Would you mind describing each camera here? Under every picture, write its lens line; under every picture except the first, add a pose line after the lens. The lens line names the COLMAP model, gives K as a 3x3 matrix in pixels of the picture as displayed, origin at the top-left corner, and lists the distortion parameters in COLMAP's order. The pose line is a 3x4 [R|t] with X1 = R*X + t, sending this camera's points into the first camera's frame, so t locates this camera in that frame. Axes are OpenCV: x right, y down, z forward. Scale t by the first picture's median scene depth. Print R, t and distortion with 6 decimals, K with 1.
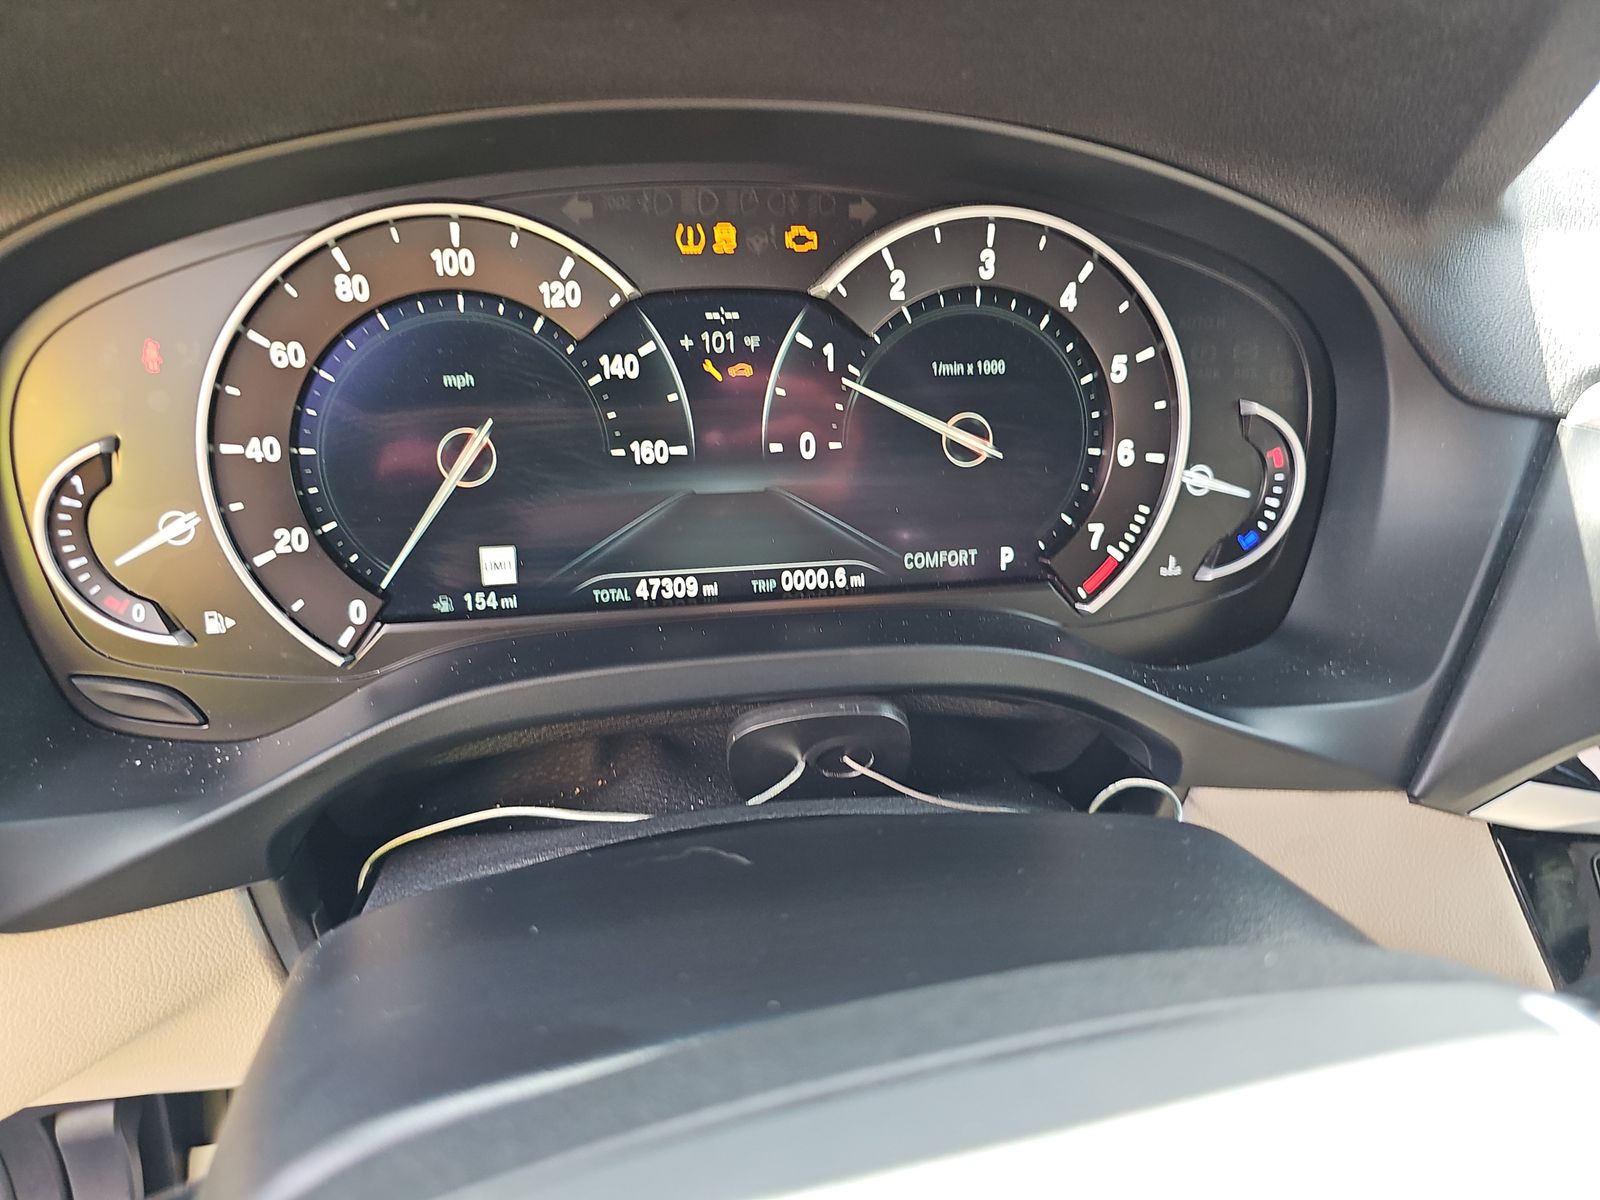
lens RADIAL K [[1104.9, 0, 798.4], [0, 1104.9, 593.6], [0, 0, 1]] dist [0.044506, -0.051445]
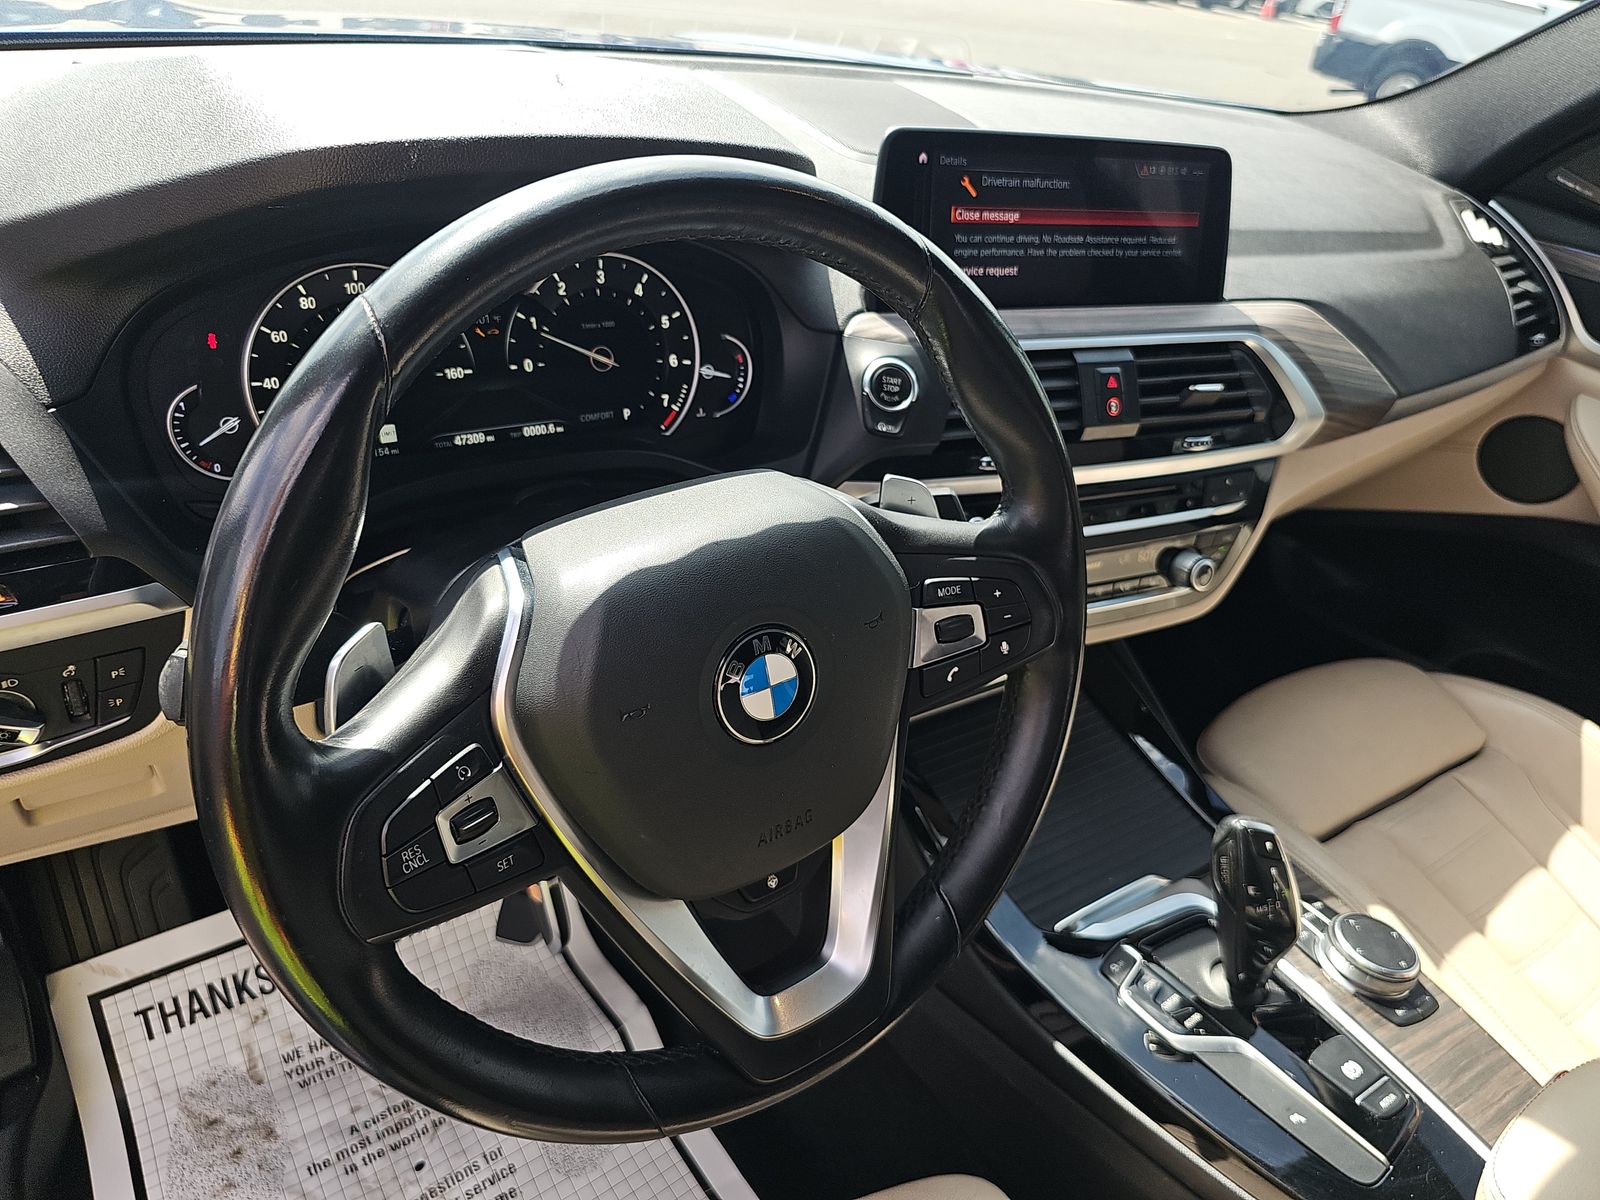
lens RADIAL K [[1104.9, 0, 784.6], [0, 1104.9, 600.9], [0, 0, 1]] dist [0.044506, -0.051445]
pose [[0.930064, -0.141437, 0.339082, -0.327576], [0.124804, 0.989675, 0.070487, 0.228972], [-0.345550, -0.023239, 0.938112, -1.203714]]
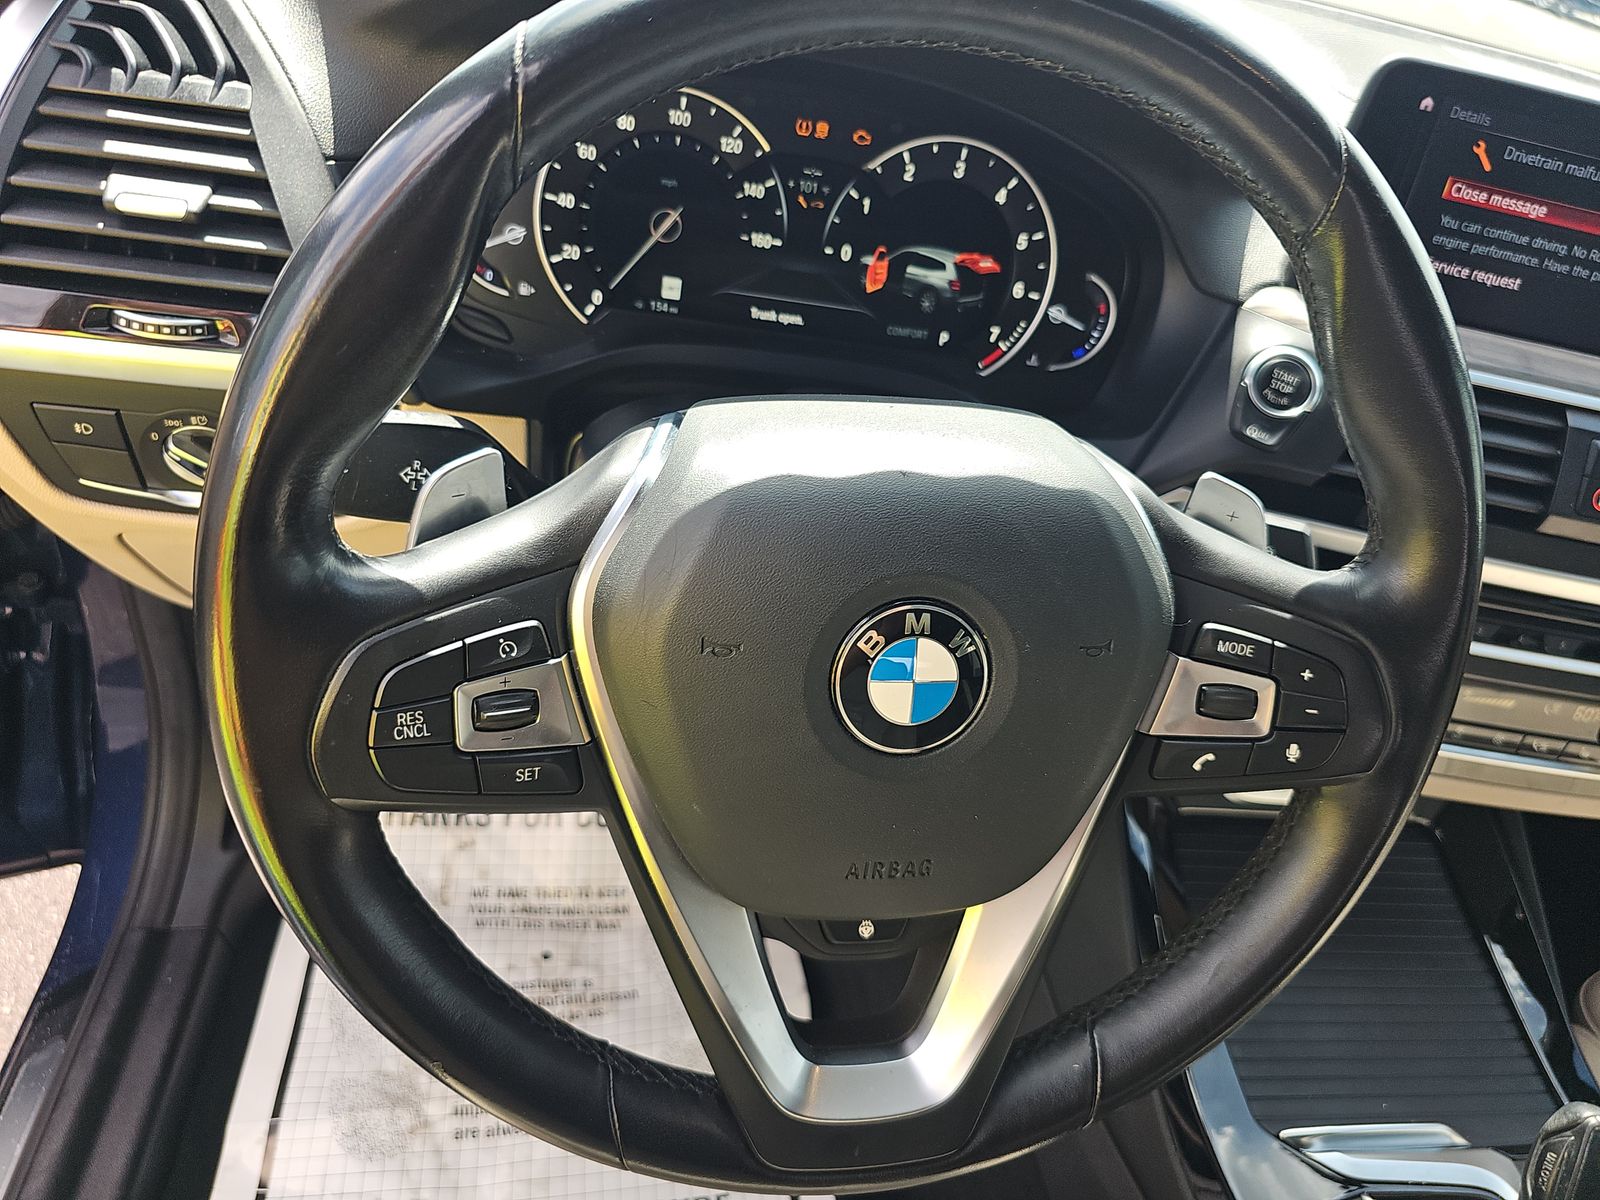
lens RADIAL K [[1104.9, 0, 794.4], [0, 1104.9, 589.2], [0, 0, 1]] dist [0.044506, -0.051445]
pose [[0.985399, 0.169453, 0.016584, -0.012369], [-0.170237, 0.982248, 0.078791, 0.289002], [-0.002939, -0.080464, 0.996753, -0.894511]]
